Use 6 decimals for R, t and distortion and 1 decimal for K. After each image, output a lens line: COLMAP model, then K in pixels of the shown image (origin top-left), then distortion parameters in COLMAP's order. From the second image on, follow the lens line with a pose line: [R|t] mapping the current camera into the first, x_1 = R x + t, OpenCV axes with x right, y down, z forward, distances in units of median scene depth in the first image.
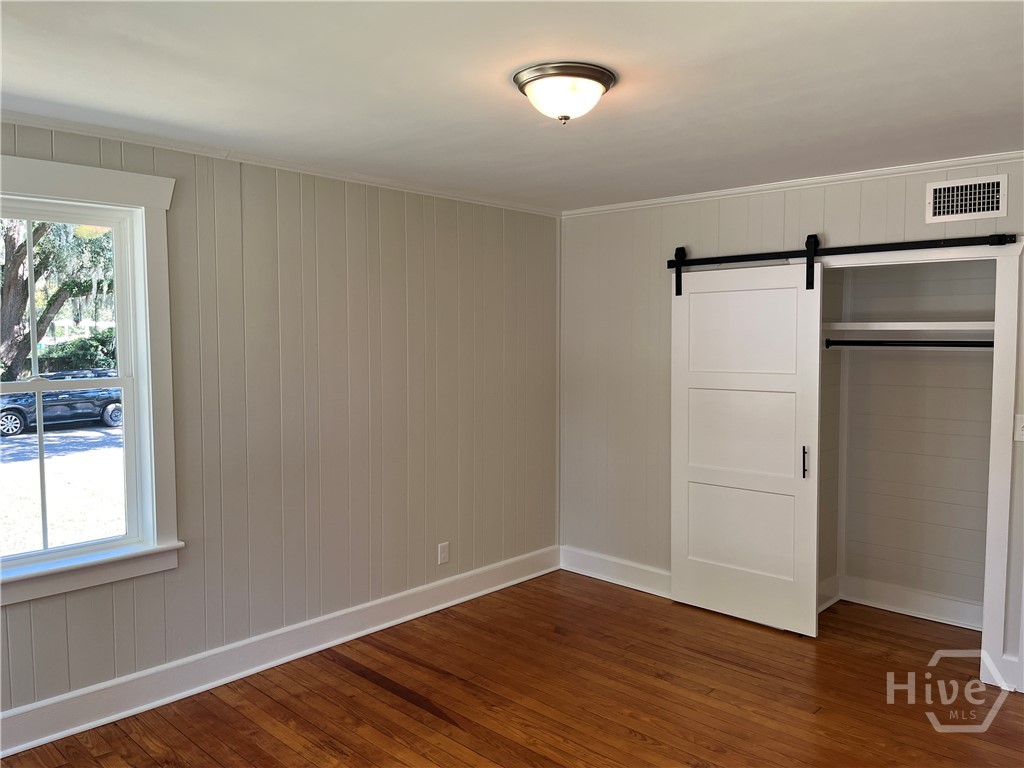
lens RADIAL K [[769.7, 0, 512.0], [0, 769.7, 384.0], [0, 0, 1]] dist [0.042400, -0.092743]
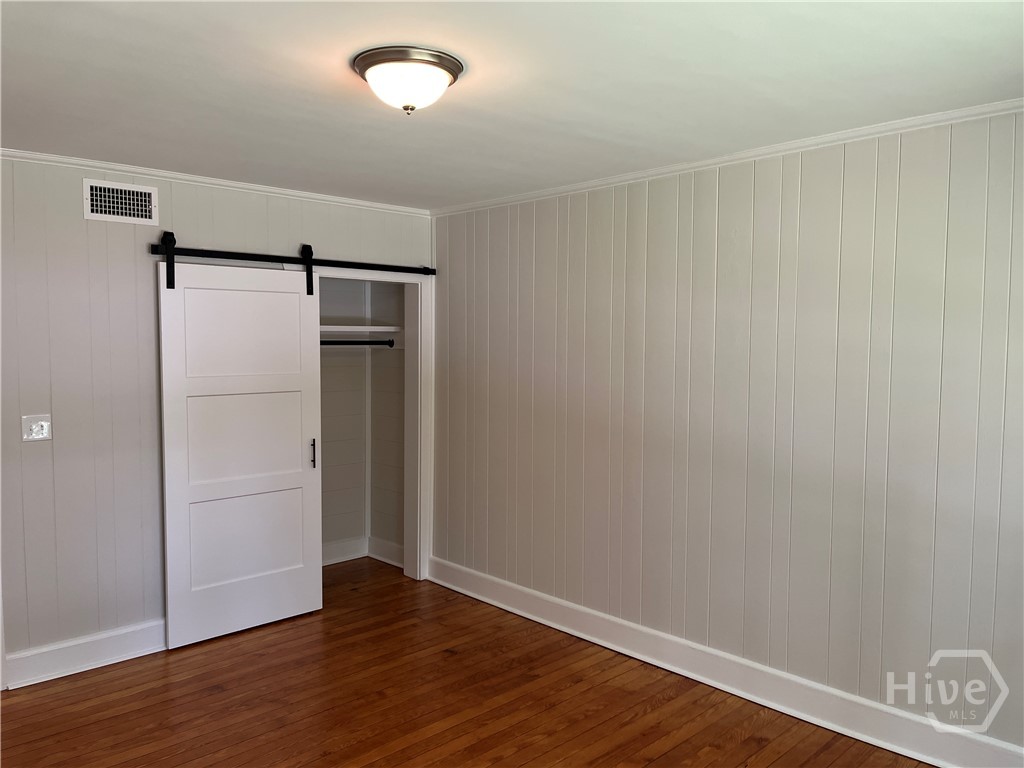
lens RADIAL K [[769.7, 0, 512.0], [0, 769.7, 384.0], [0, 0, 1]] dist [0.042400, -0.092743]
pose [[0.055168, -0.064003, 0.996424, -0.614052], [0.050269, 0.996856, 0.061248, -0.043872], [-0.997211, 0.046711, 0.058212, 0.583028]]
